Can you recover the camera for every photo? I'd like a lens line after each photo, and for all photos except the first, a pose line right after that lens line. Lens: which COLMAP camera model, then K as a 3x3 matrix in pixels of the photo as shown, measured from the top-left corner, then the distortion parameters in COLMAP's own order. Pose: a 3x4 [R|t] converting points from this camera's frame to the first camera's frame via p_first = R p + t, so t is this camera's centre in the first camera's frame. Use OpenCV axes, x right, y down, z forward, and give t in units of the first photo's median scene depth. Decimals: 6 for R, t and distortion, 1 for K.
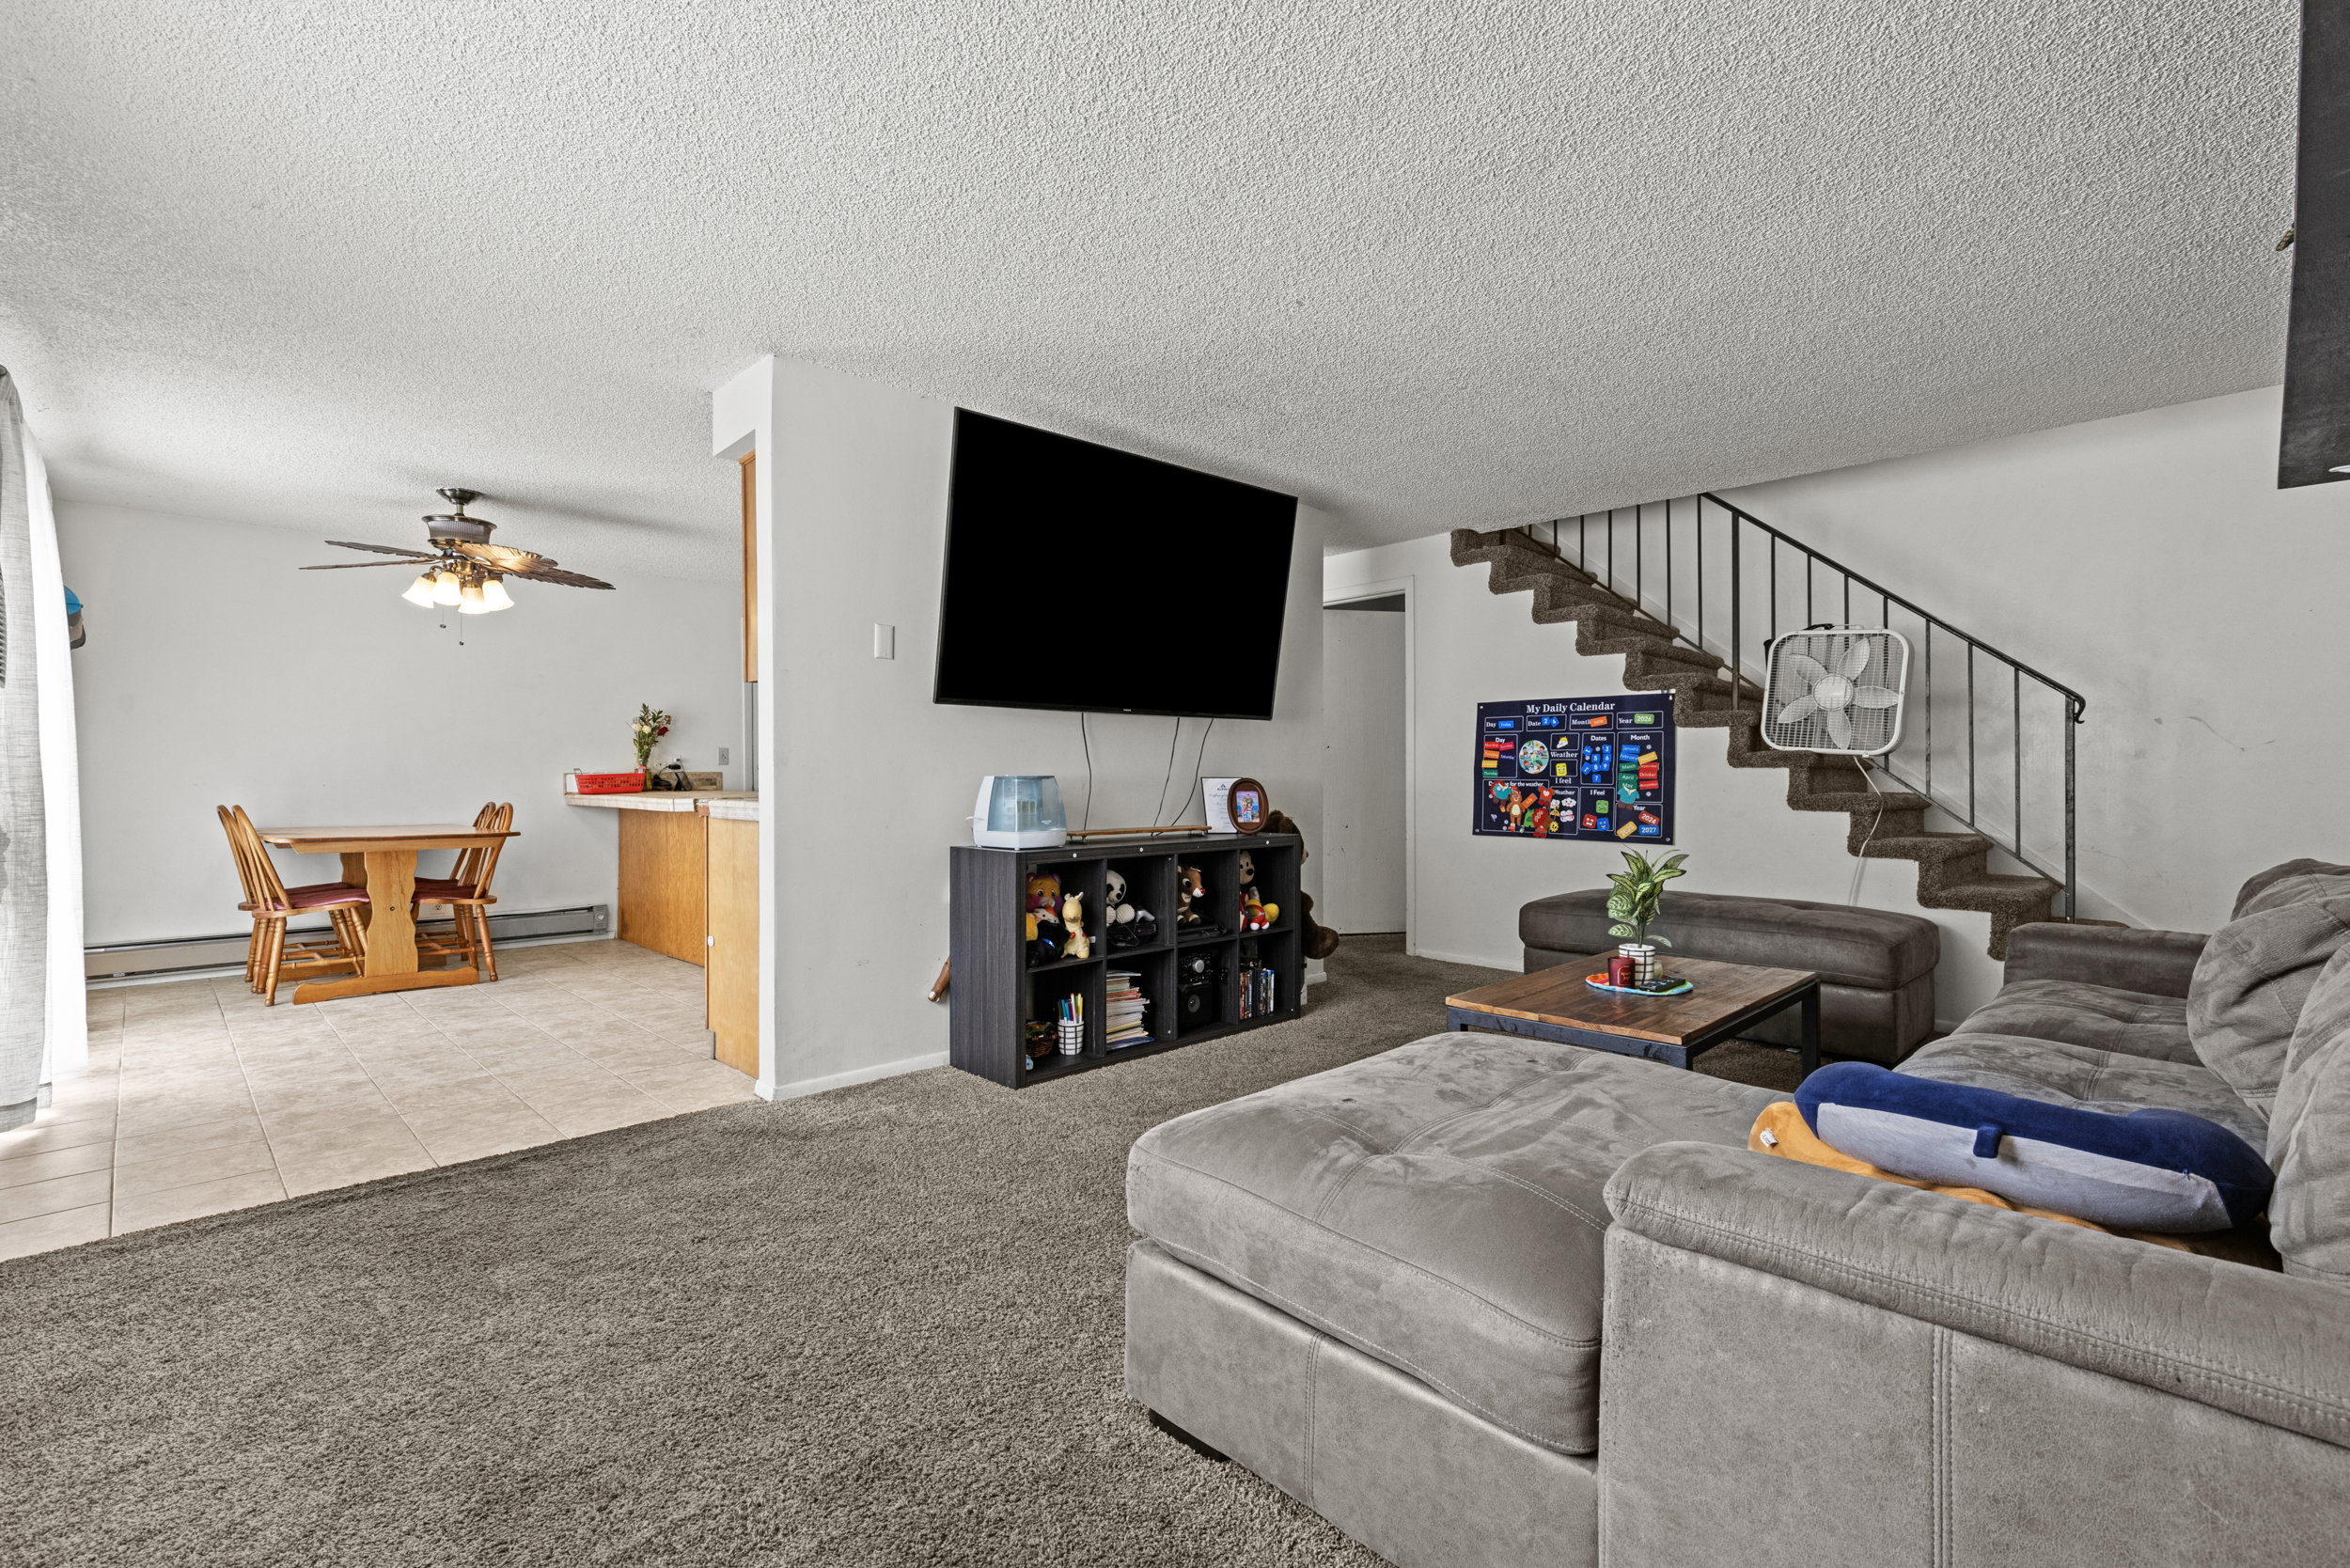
lens RADIAL K [[1067.4, 0, 1154.7], [0, 1067.4, 782.7], [0, 0, 1]] dist [0.010369, -0.002175]
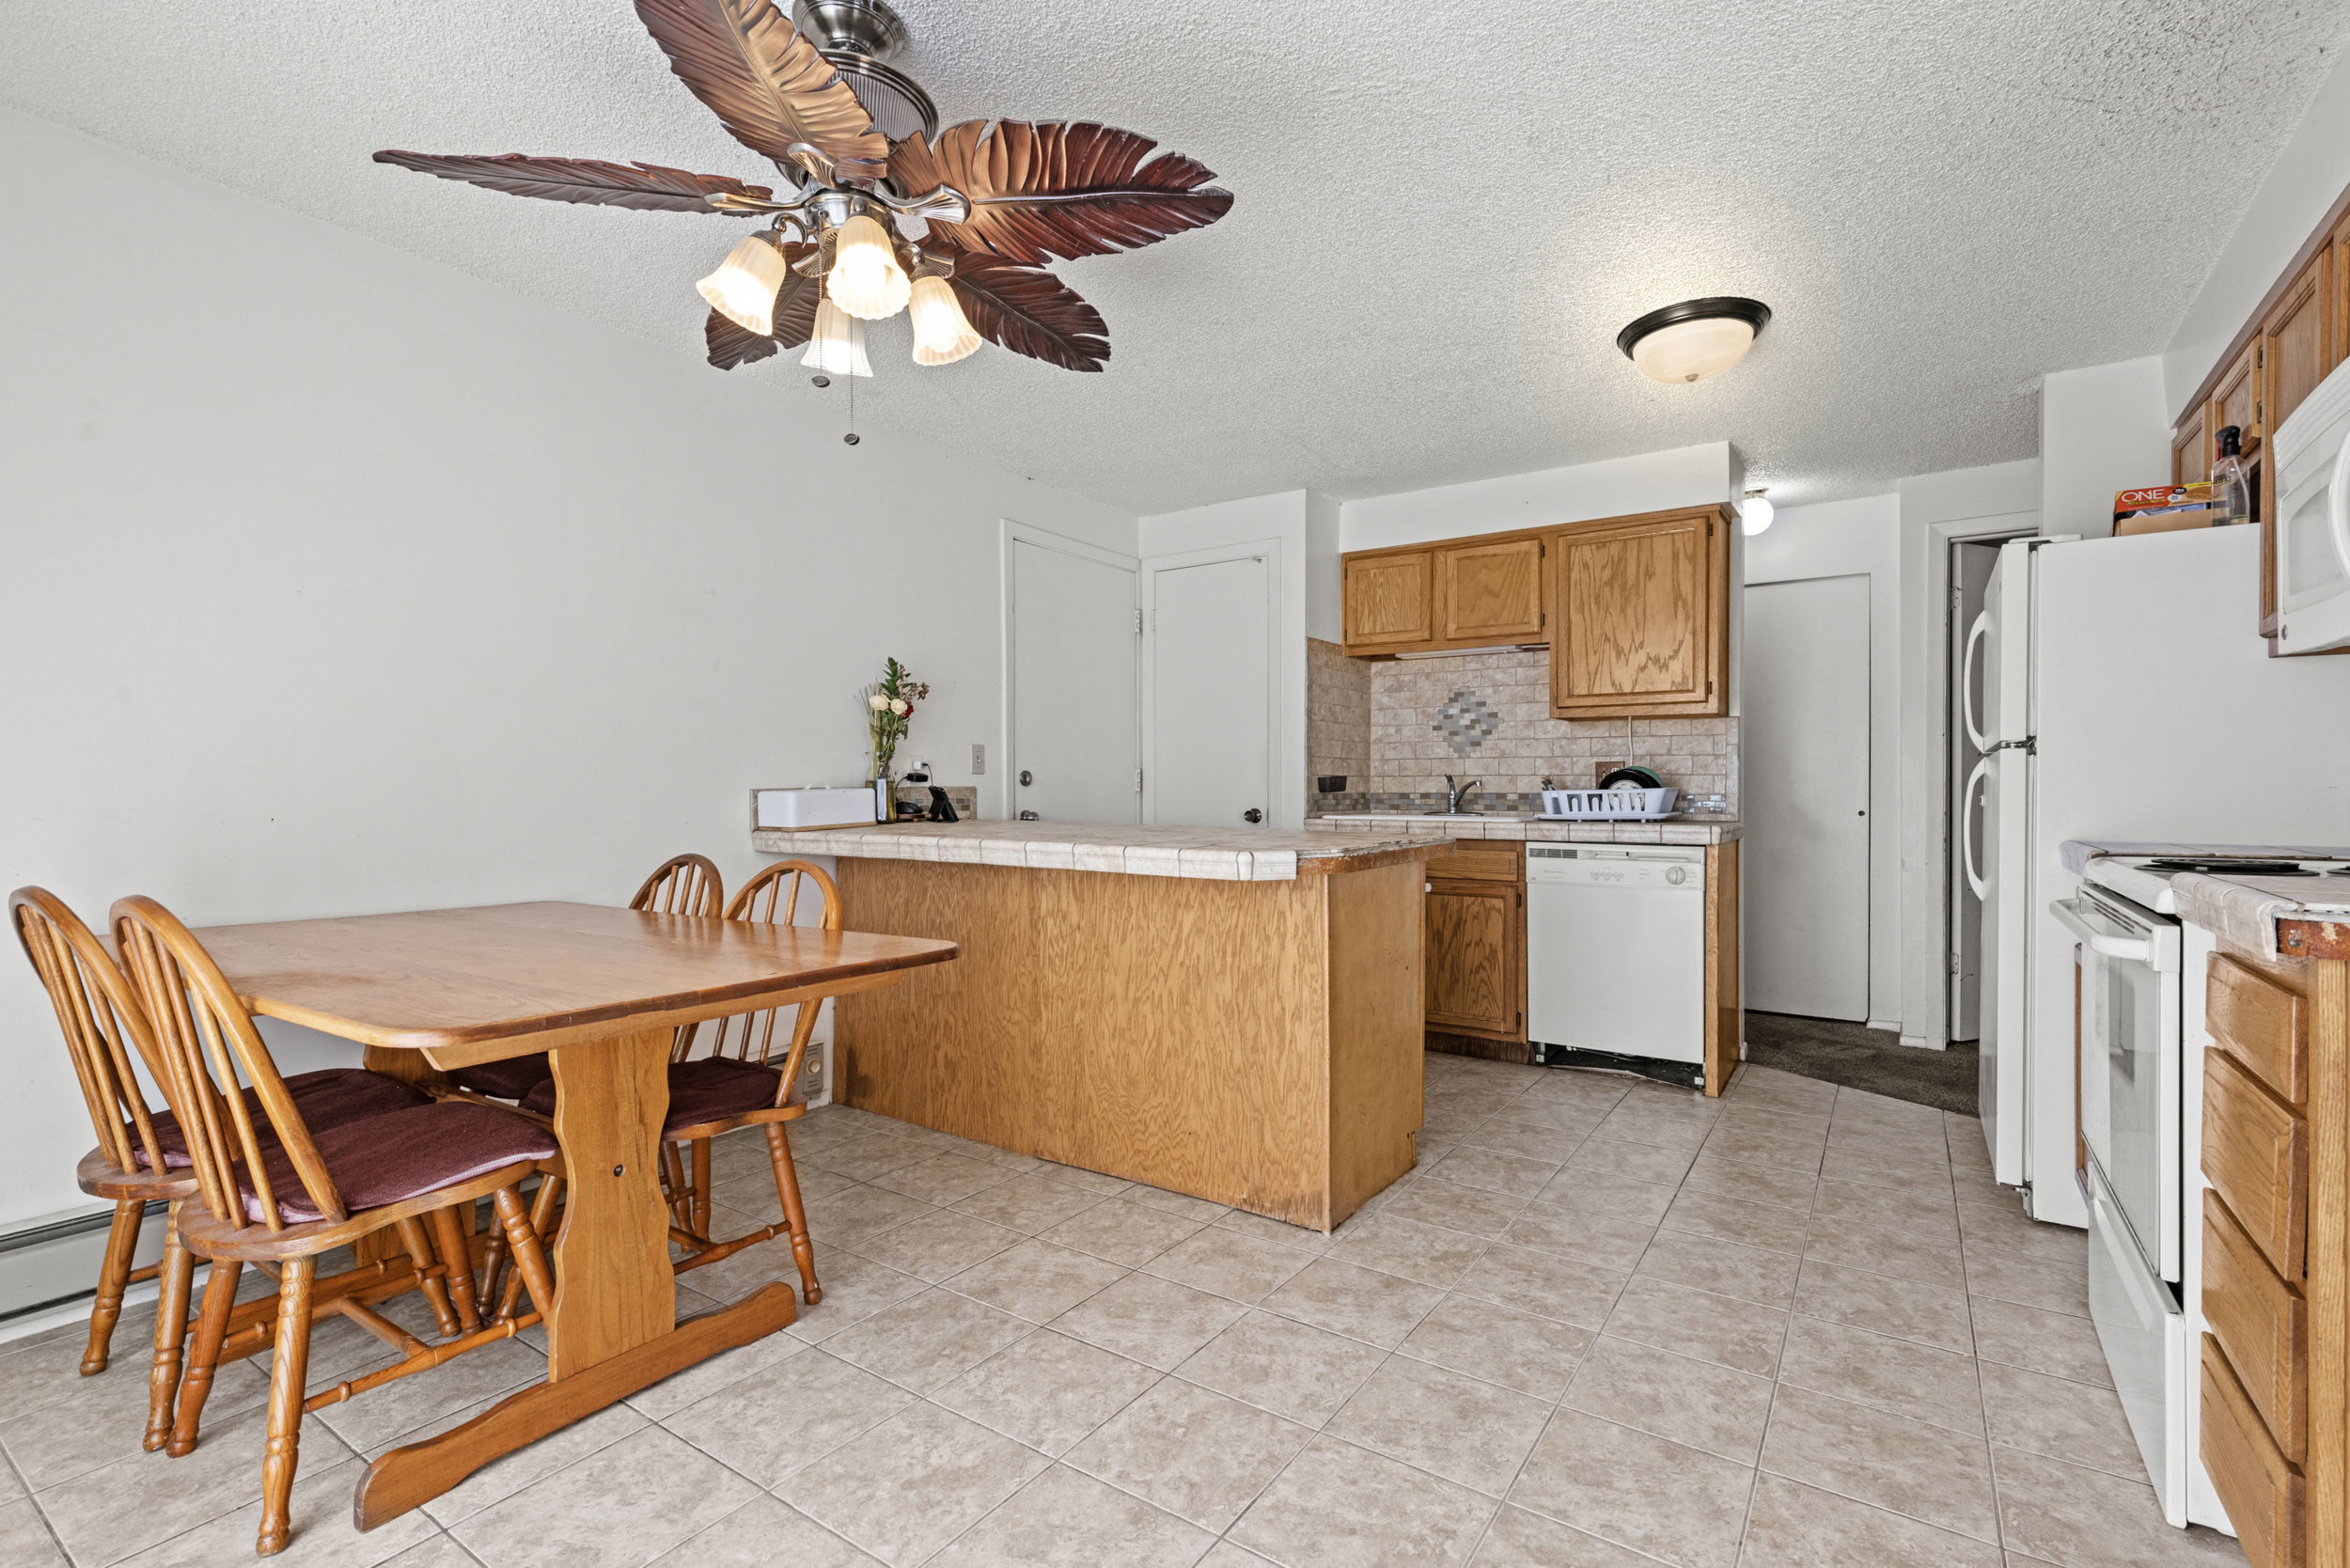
lens RADIAL K [[1067.4, 0, 1162.7], [0, 1067.4, 791.6], [0, 0, 1]] dist [0.010369, -0.002175]
pose [[0.982762, -0.001723, 0.184870, -0.443971], [0.002878, 0.999978, -0.005977, -0.004121], [-0.184855, 0.006406, 0.982745, 0.456734]]
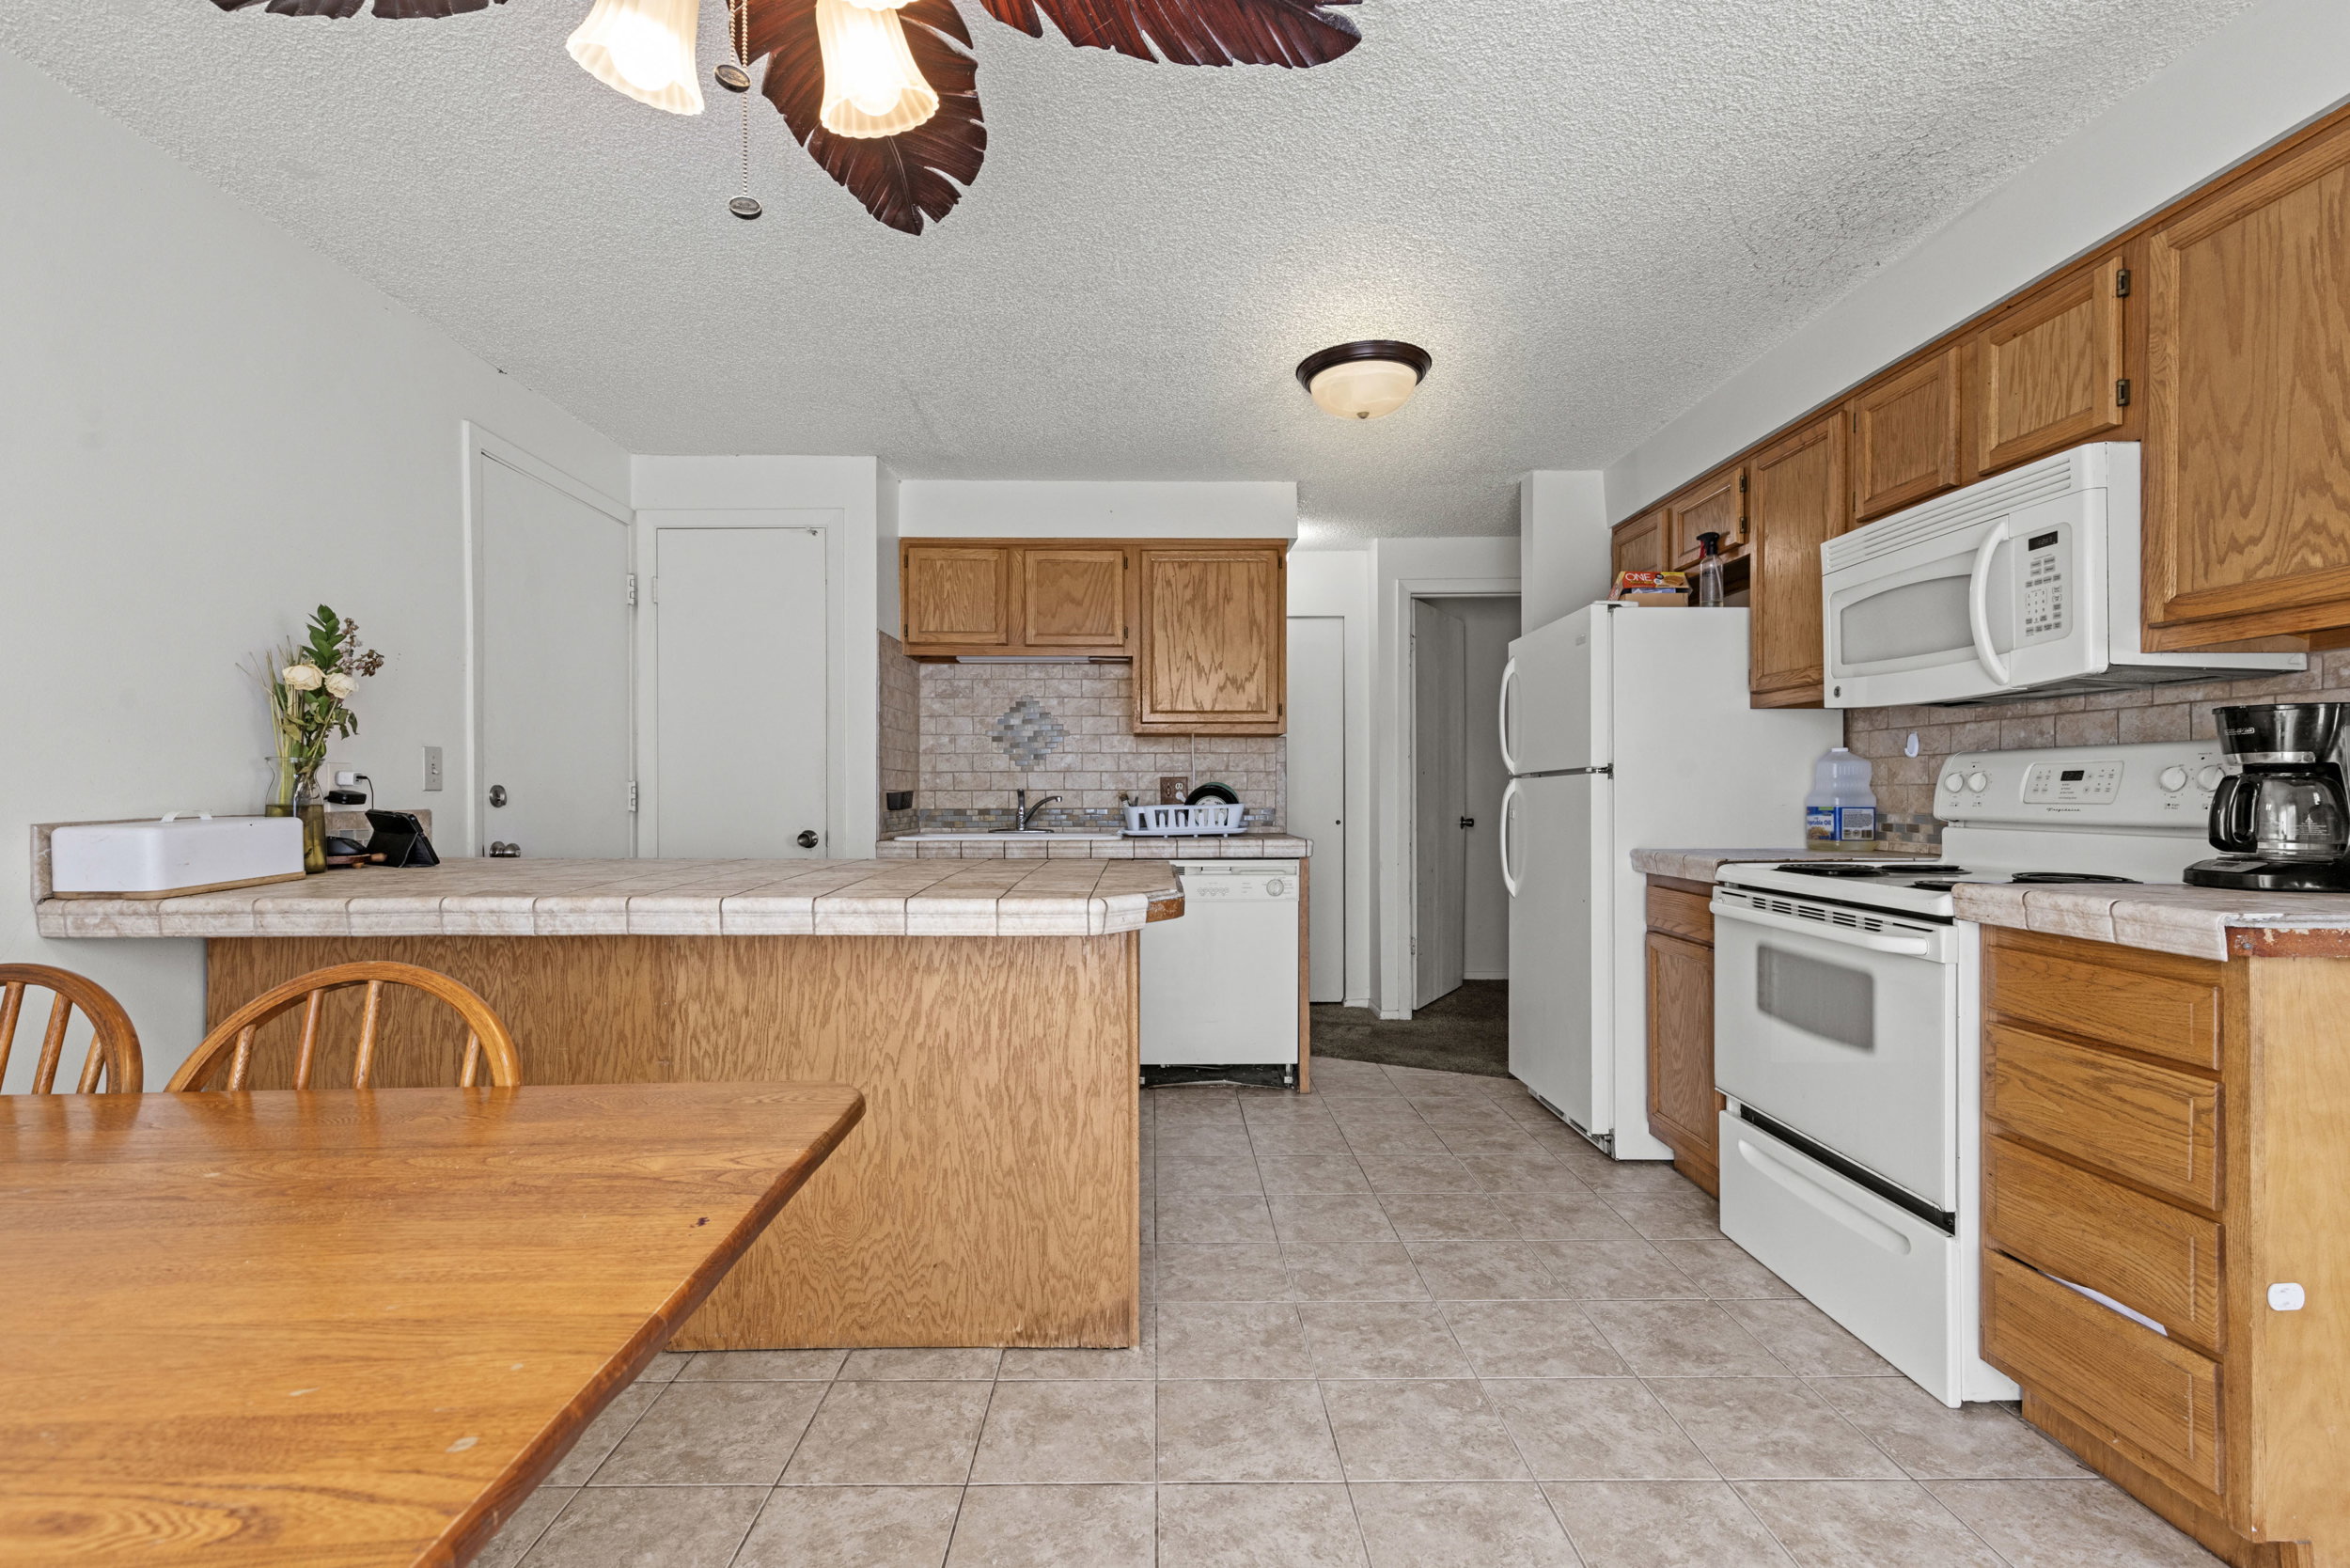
lens RADIAL K [[1067.4, 0, 1165.6], [0, 1067.4, 792.2], [0, 0, 1]] dist [0.010369, -0.002175]
pose [[0.697394, -0.002957, 0.716682, -0.534747], [0.011234, 0.999914, -0.006805, -0.011640], [-0.716600, 0.012797, 0.697367, 0.586483]]
